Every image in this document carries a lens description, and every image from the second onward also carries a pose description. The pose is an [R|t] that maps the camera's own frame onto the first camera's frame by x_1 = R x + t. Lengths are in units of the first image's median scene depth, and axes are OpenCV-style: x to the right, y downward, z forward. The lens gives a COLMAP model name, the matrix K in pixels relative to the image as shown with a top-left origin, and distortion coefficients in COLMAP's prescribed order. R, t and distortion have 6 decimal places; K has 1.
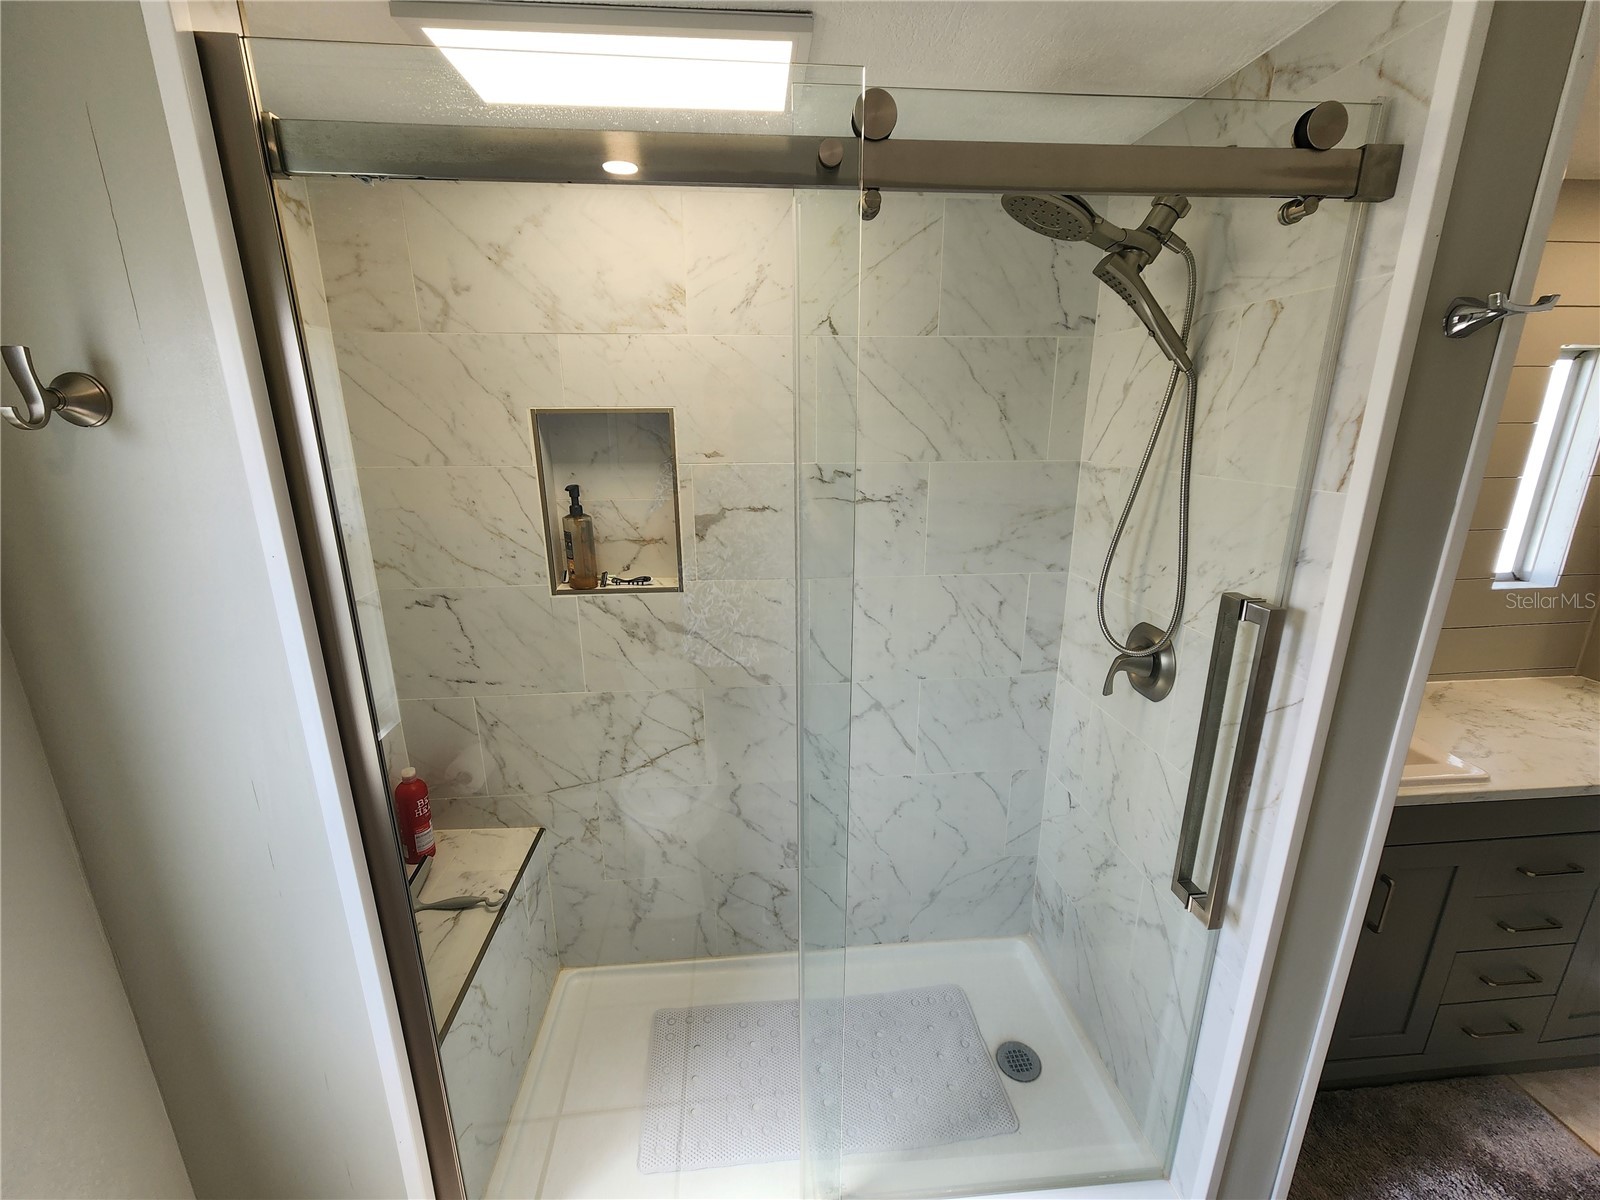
lens RADIAL K [[656.3, 0, 799.9], [0, 656.3, 595.7], [0, 0, 1]] dist [-0.000696, 0.000264]
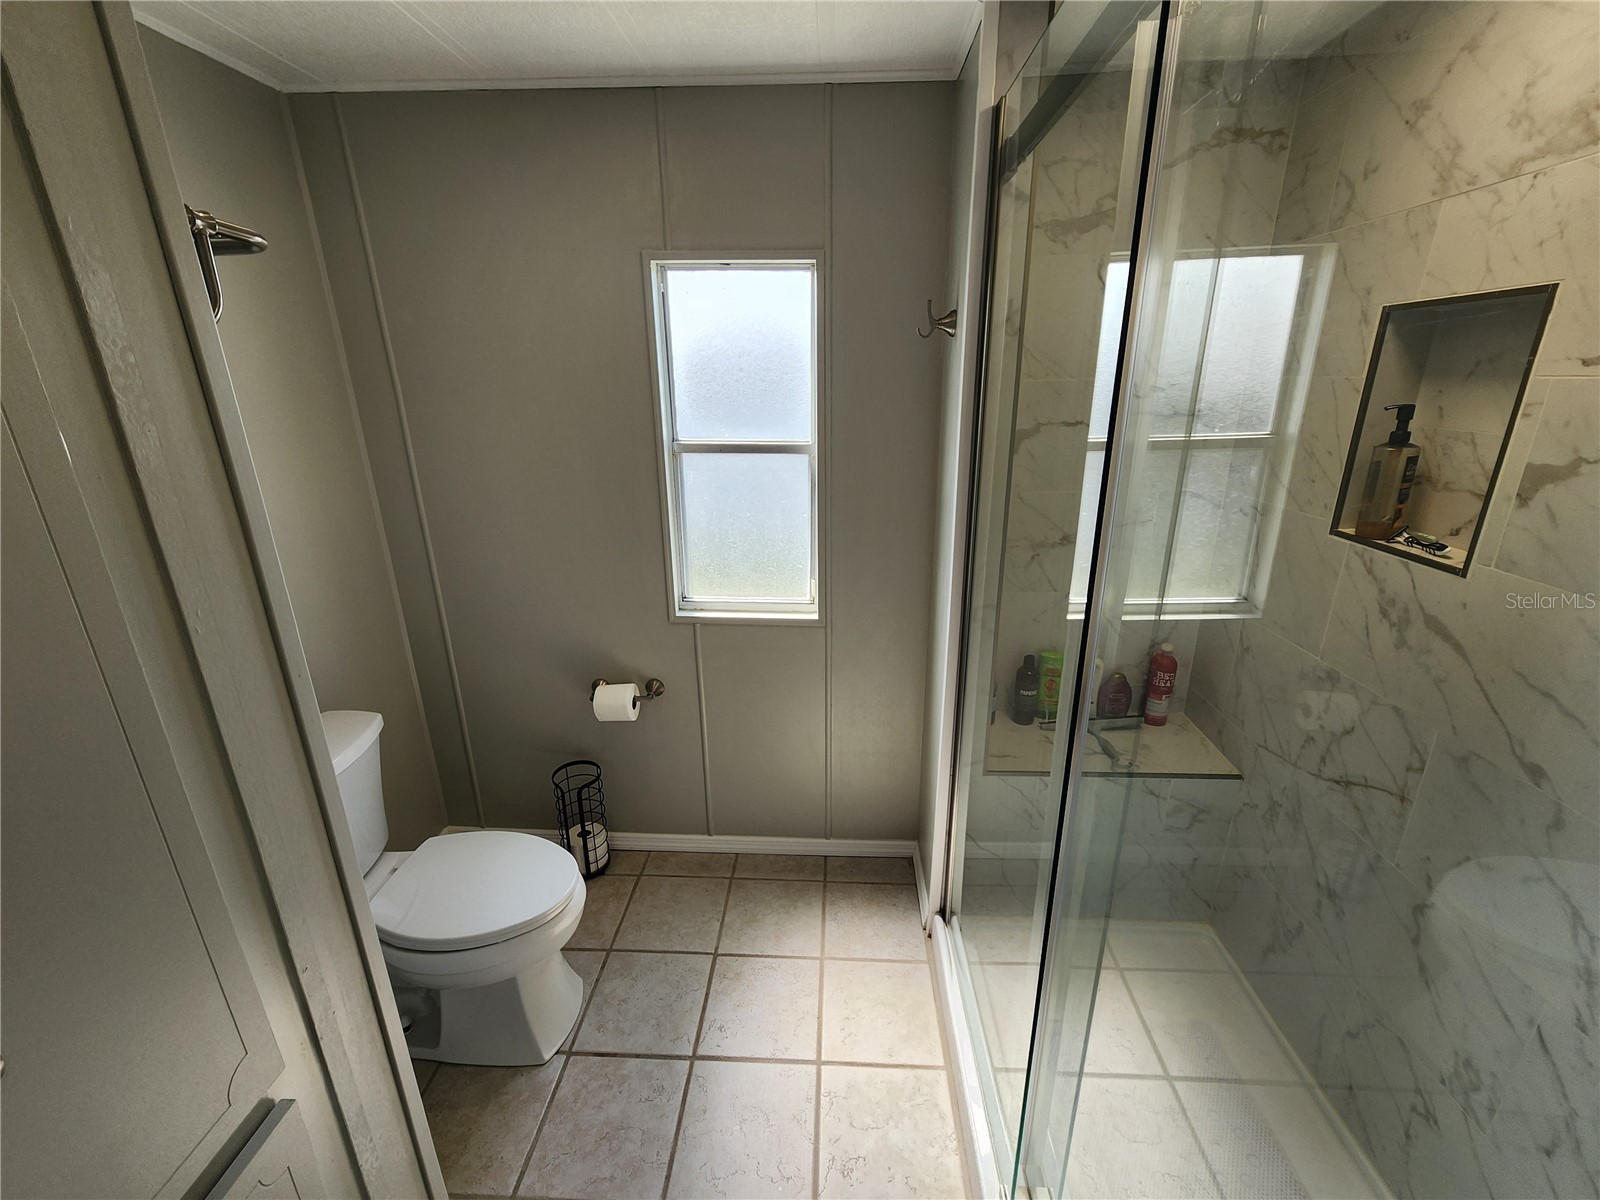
lens RADIAL K [[656.3, 0, 801.2], [0, 656.3, 597.5], [0, 0, 1]] dist [-0.000696, 0.000264]
pose [[-0.137366, 0.321419, -0.936921, 0.537938], [-0.247059, 0.904874, 0.346648, -0.051836], [0.959214, 0.279092, -0.044890, 0.397648]]
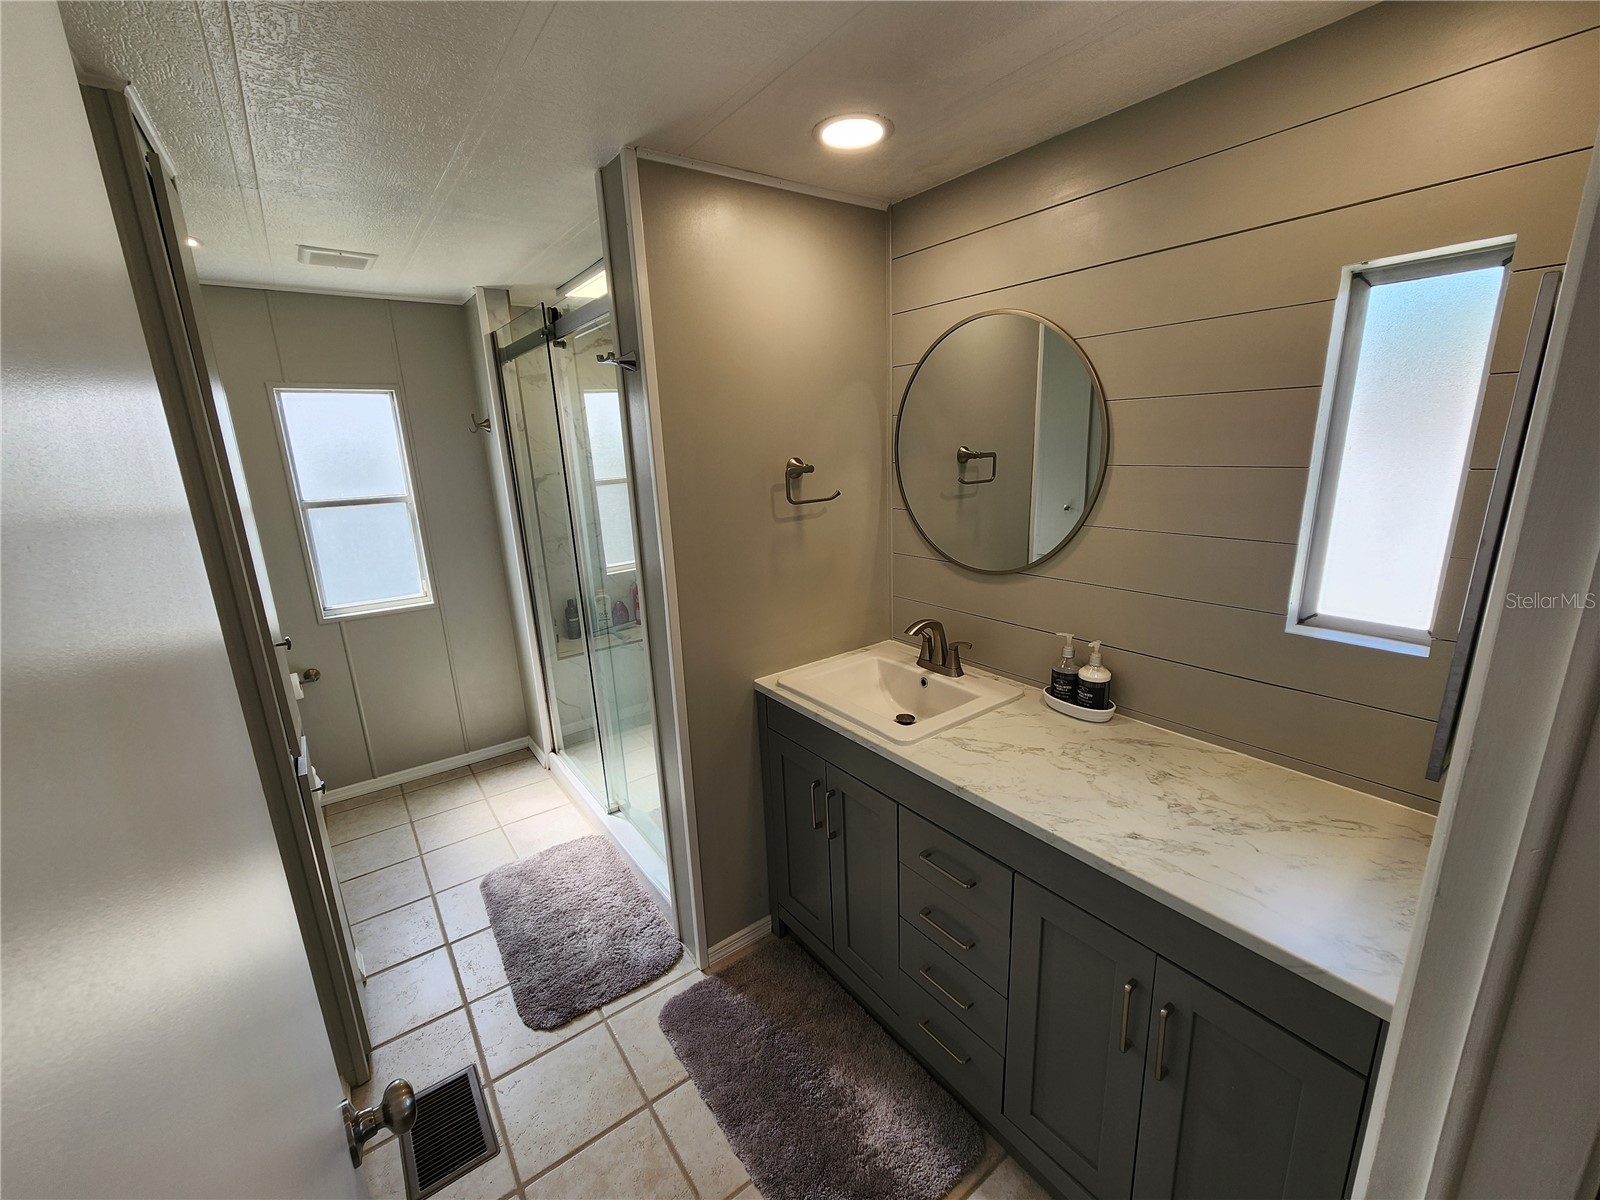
lens RADIAL K [[656.3, 0, 803.6], [0, 656.3, 596.7], [0, 0, 1]] dist [-0.000696, 0.000264]
pose [[0.526873, 0.190577, -0.828303, 1.545545], [-0.186880, 0.976665, 0.105841, -0.028408], [0.829145, 0.099029, 0.550193, 0.227019]]
